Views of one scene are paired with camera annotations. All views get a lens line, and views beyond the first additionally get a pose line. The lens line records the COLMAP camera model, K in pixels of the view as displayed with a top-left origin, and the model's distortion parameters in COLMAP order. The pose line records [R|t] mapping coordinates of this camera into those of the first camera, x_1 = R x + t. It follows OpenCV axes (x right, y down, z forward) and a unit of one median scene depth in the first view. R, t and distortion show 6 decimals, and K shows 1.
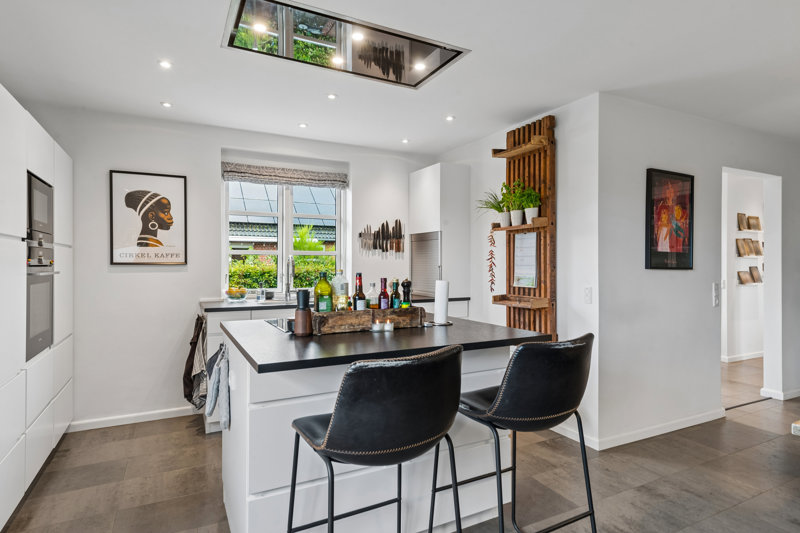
lens RADIAL K [[441.6, 0, 400.0], [0, 441.6, 261.5], [0, 0, 1]] dist [0.001474, -0.000359]
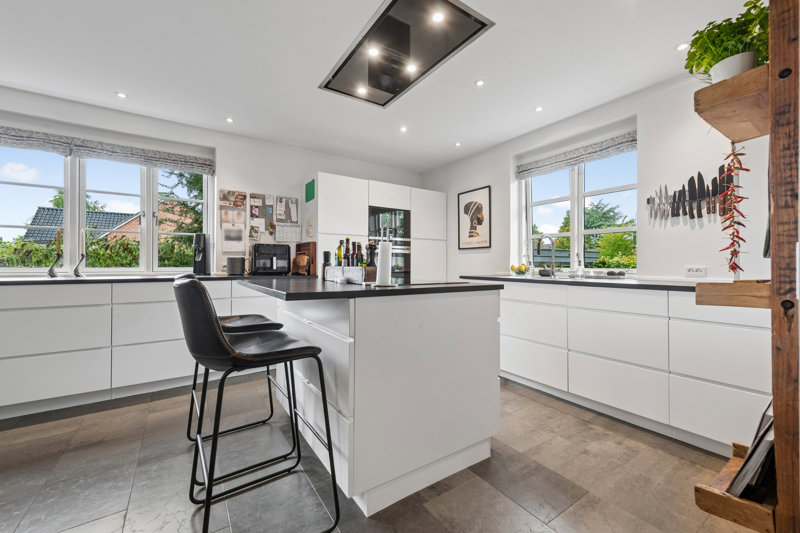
lens RADIAL K [[315.5, 0, 400.2], [0, 315.5, 266.3], [0, 0, 1]] dist [0.001190, -0.000517]
pose [[0.098785, 0.007799, -0.995078, 0.499411], [0.000191, 0.999969, 0.007856, 0.058847], [0.995109, -0.000966, 0.098780, 0.617442]]
